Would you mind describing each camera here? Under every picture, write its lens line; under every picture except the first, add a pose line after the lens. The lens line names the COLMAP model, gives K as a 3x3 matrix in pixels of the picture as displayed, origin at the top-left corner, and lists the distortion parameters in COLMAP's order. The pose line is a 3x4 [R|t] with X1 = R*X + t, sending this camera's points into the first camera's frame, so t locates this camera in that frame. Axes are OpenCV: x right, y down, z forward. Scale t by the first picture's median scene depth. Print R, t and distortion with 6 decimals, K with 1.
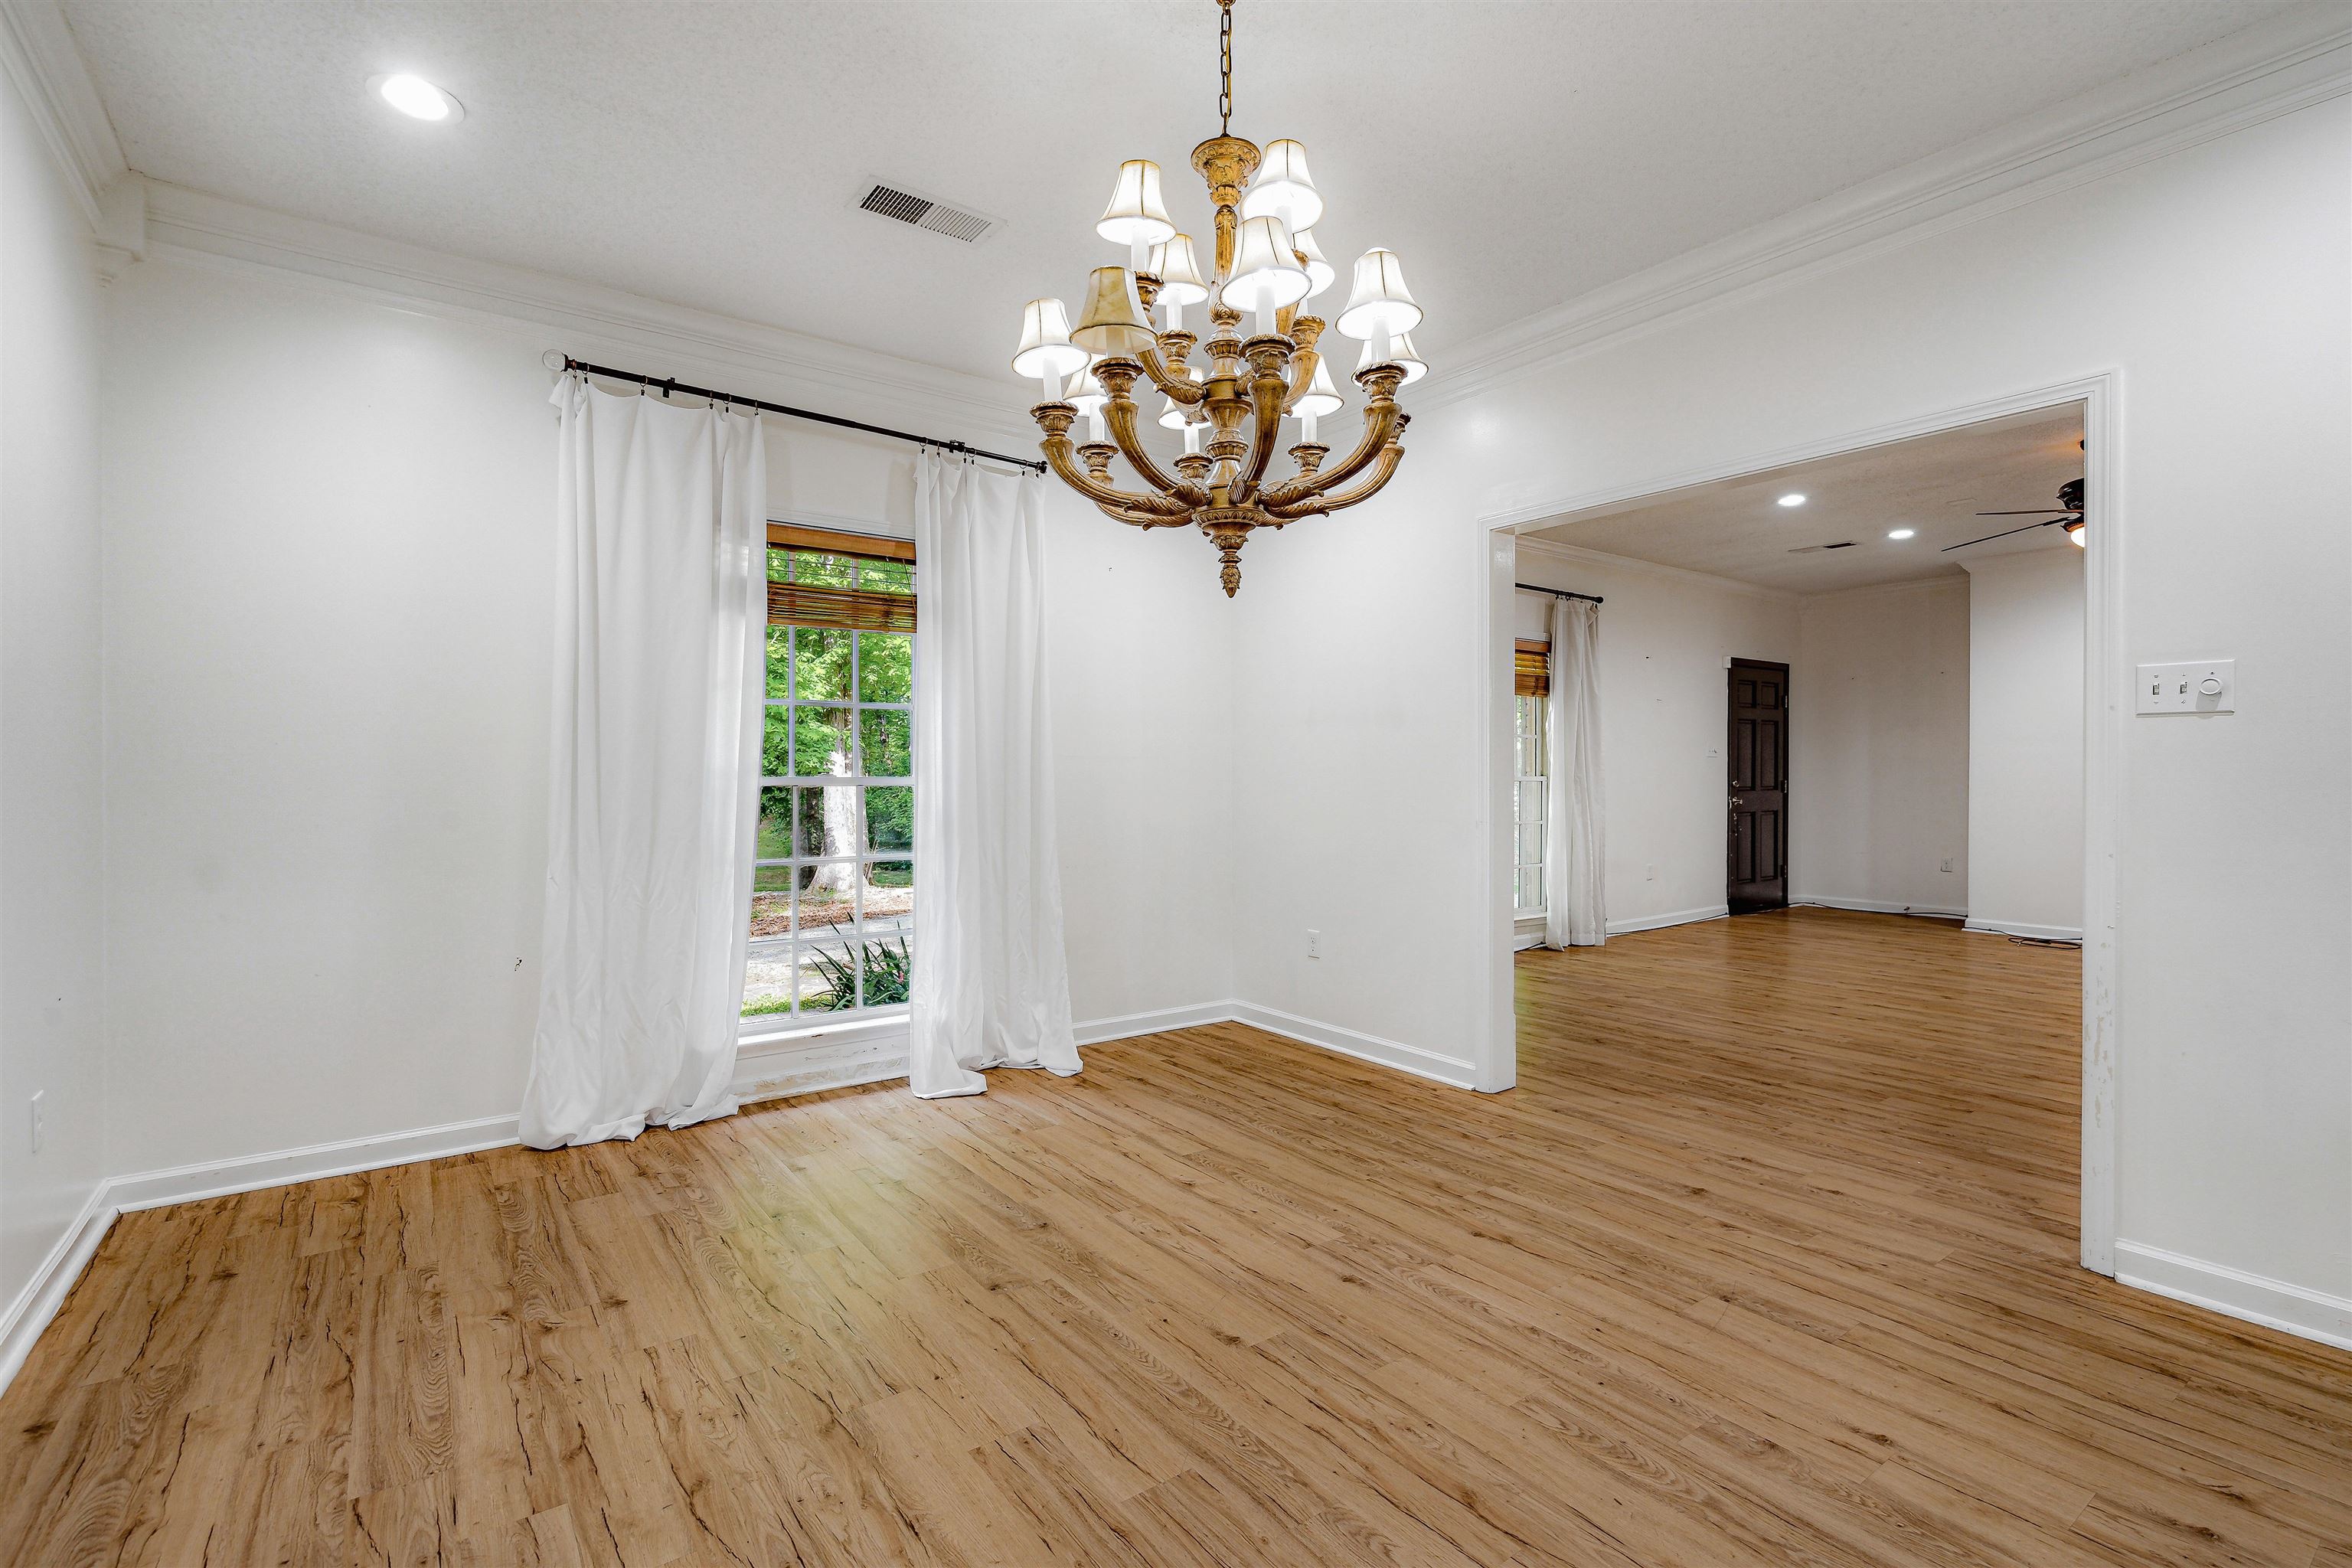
lens RADIAL K [[1069.9, 0, 1178.3], [0, 1069.9, 788.8], [0, 0, 1]] dist [-0.000687, 0.000466]
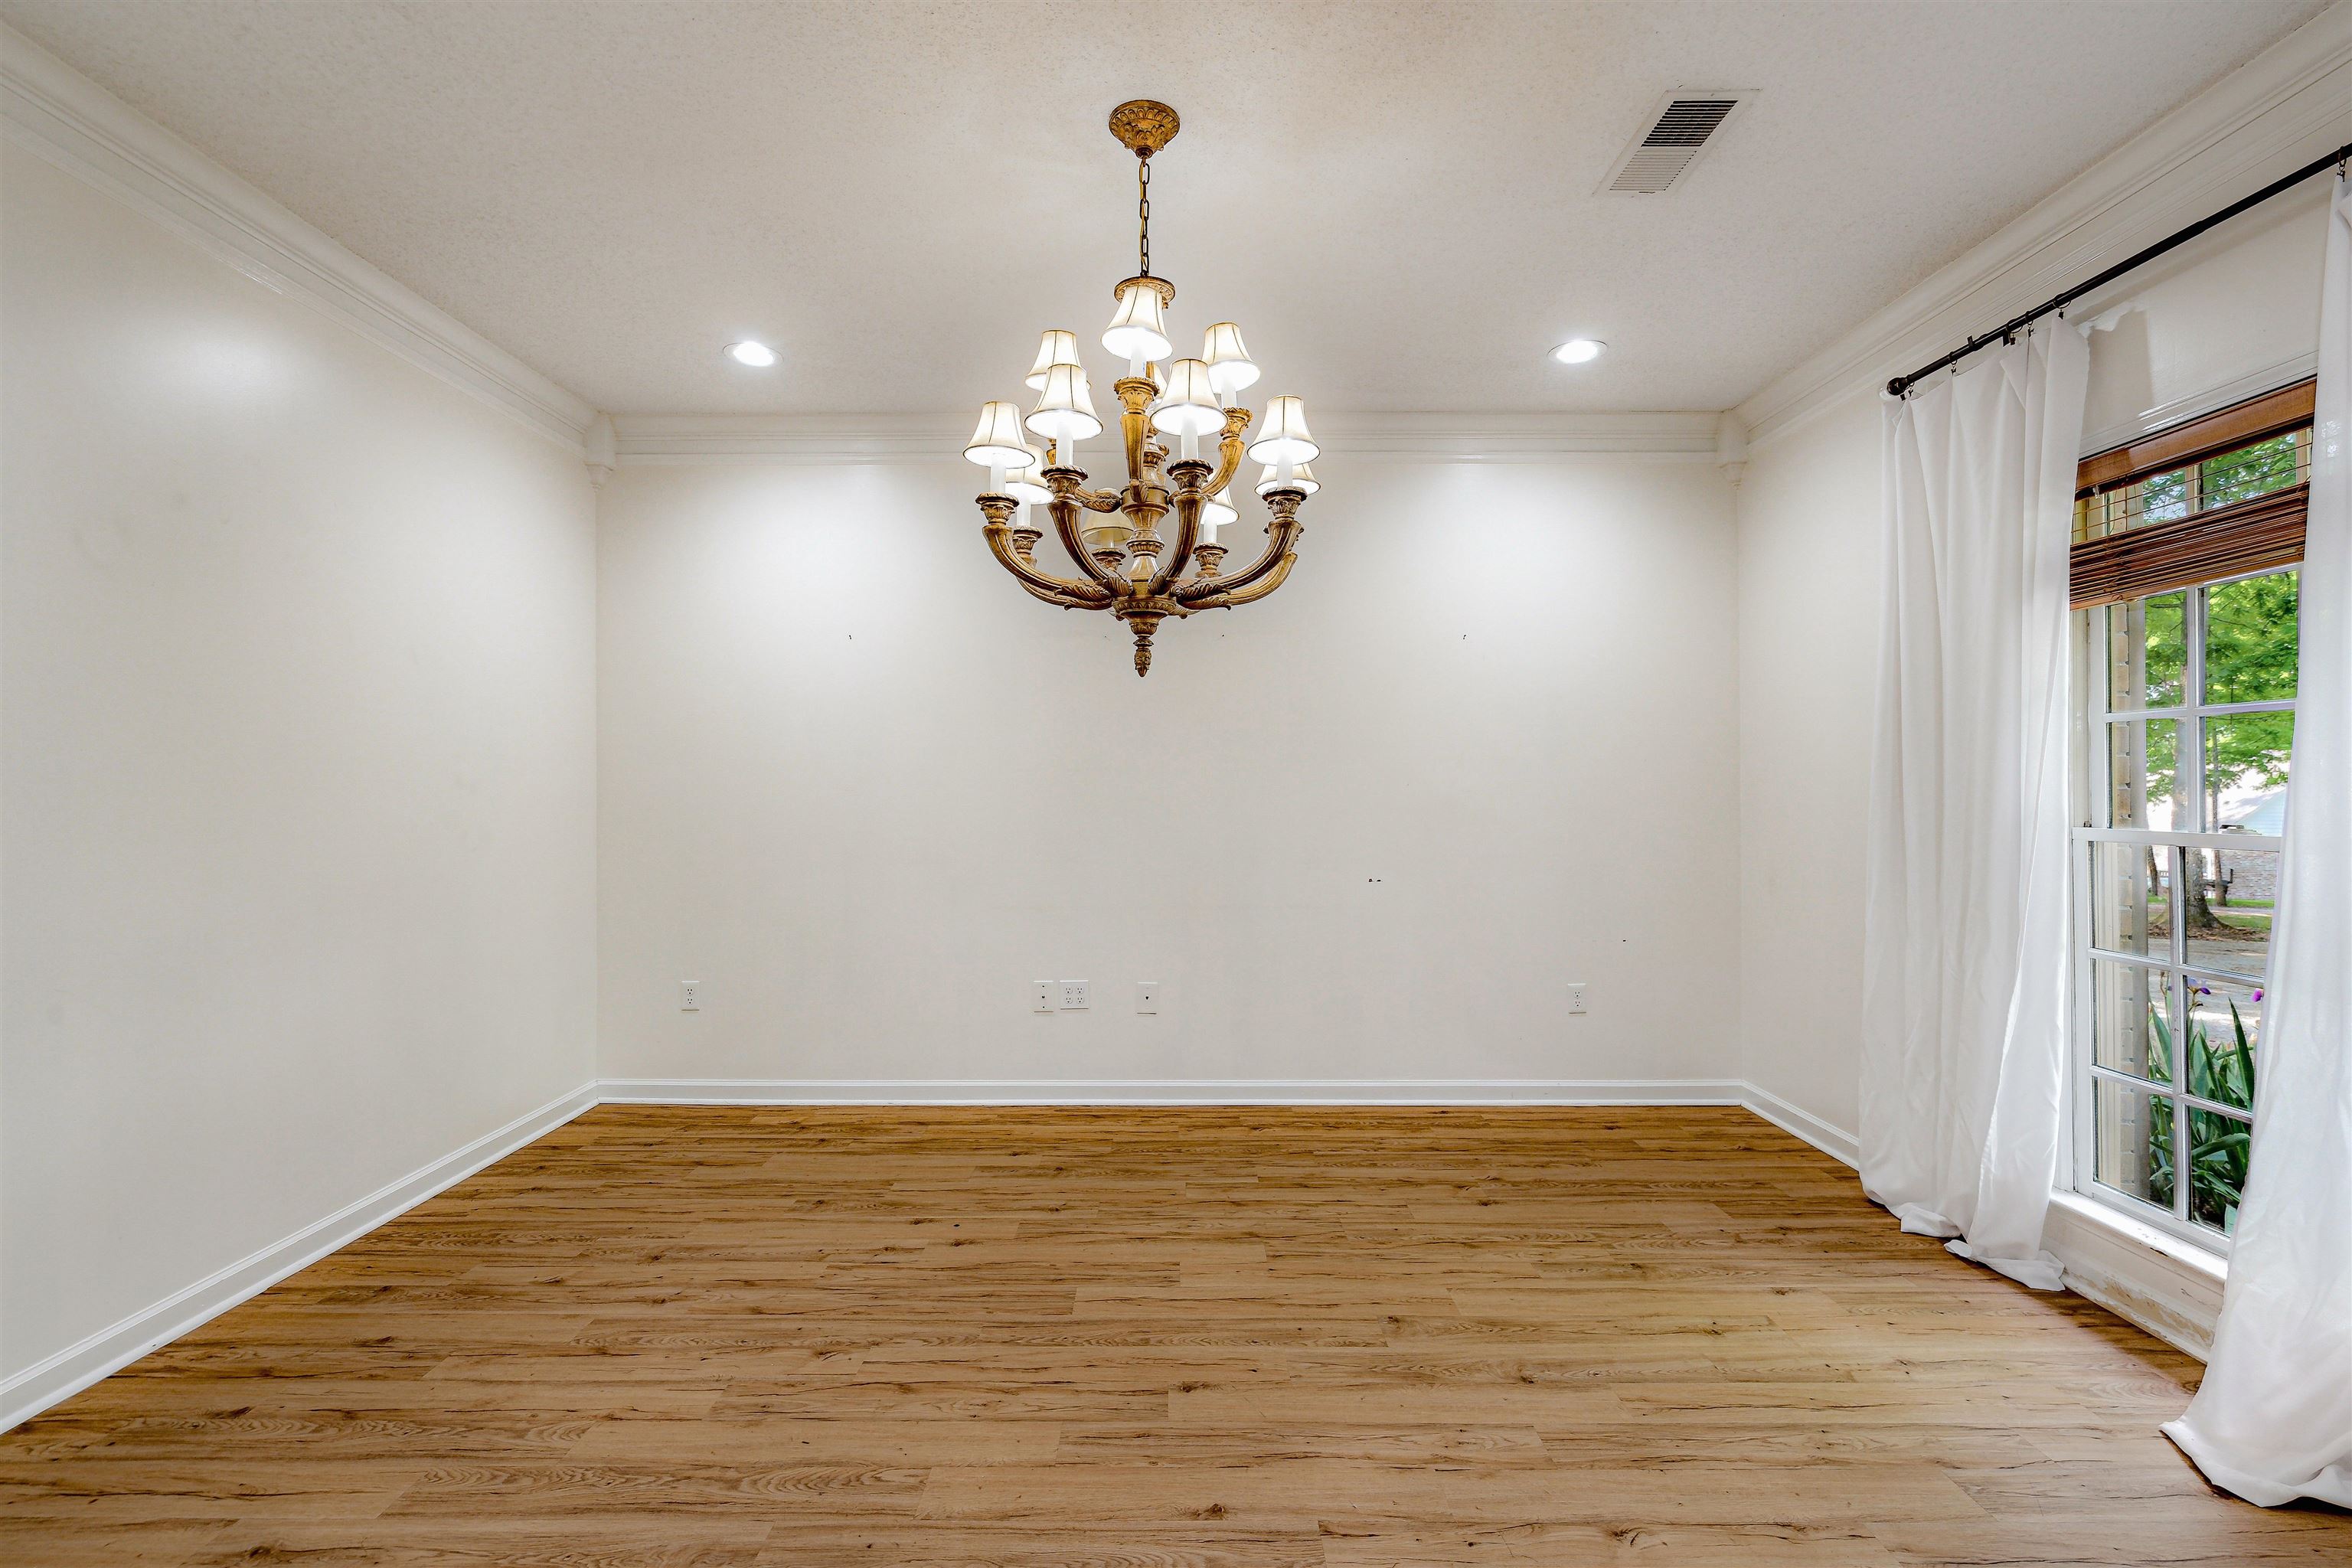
lens RADIAL K [[1114.4, 0, 1185.1], [0, 1114.4, 798.1], [0, 0, 1]] dist [-0.000878, 0.001432]
pose [[-0.602866, 0.009253, -0.797789, 0.947159], [-0.007635, 0.999820, 0.017366, -0.072213], [0.797806, 0.016561, -0.602687, 1.719659]]
